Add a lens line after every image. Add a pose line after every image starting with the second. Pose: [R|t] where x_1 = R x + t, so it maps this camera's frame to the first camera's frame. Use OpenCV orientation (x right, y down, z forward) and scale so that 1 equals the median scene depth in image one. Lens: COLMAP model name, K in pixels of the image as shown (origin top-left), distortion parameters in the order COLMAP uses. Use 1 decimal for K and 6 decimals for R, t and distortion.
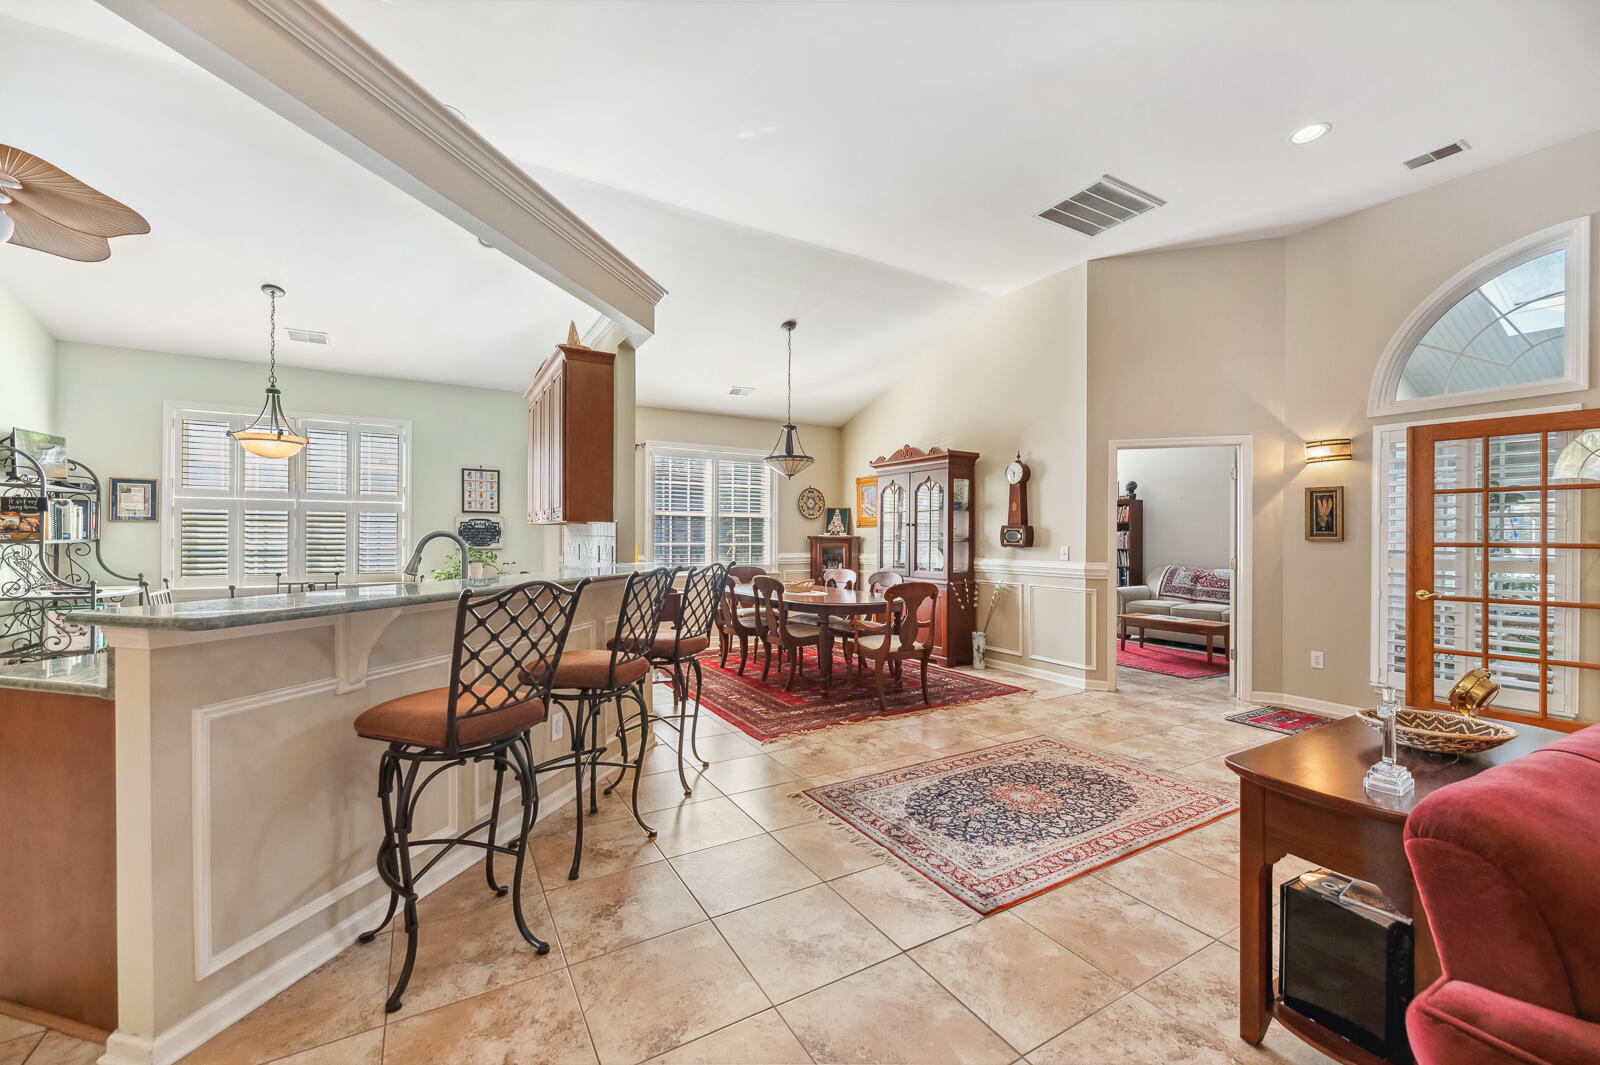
lens RADIAL K [[635.2, 0, 803.9], [0, 635.2, 535.3], [0, 0, 1]] dist [0.005354, -0.001707]
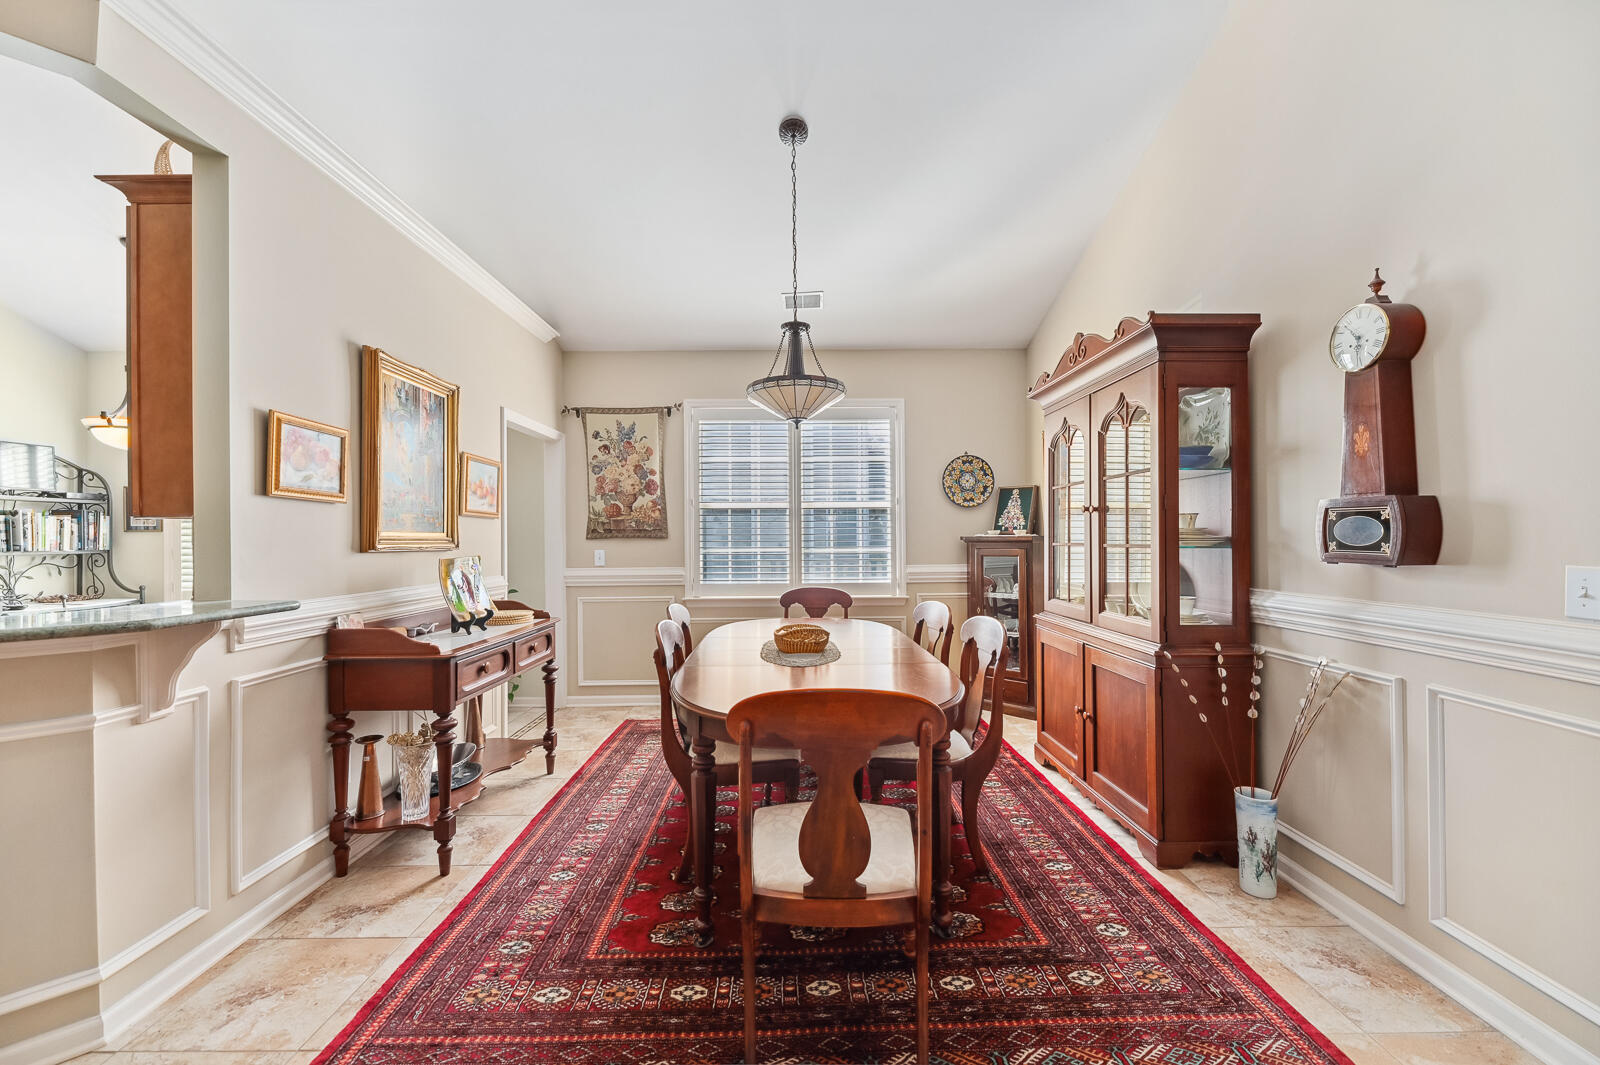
lens RADIAL K [[635.2, 0, 804.2], [0, 635.2, 533.6], [0, 0, 1]] dist [0.005354, -0.001707]
pose [[0.863994, -0.014674, -0.503289, 0.271476], [0.012733, 0.999892, -0.007295, 0.001699], [0.503342, -0.000106, 0.864087, 0.628216]]
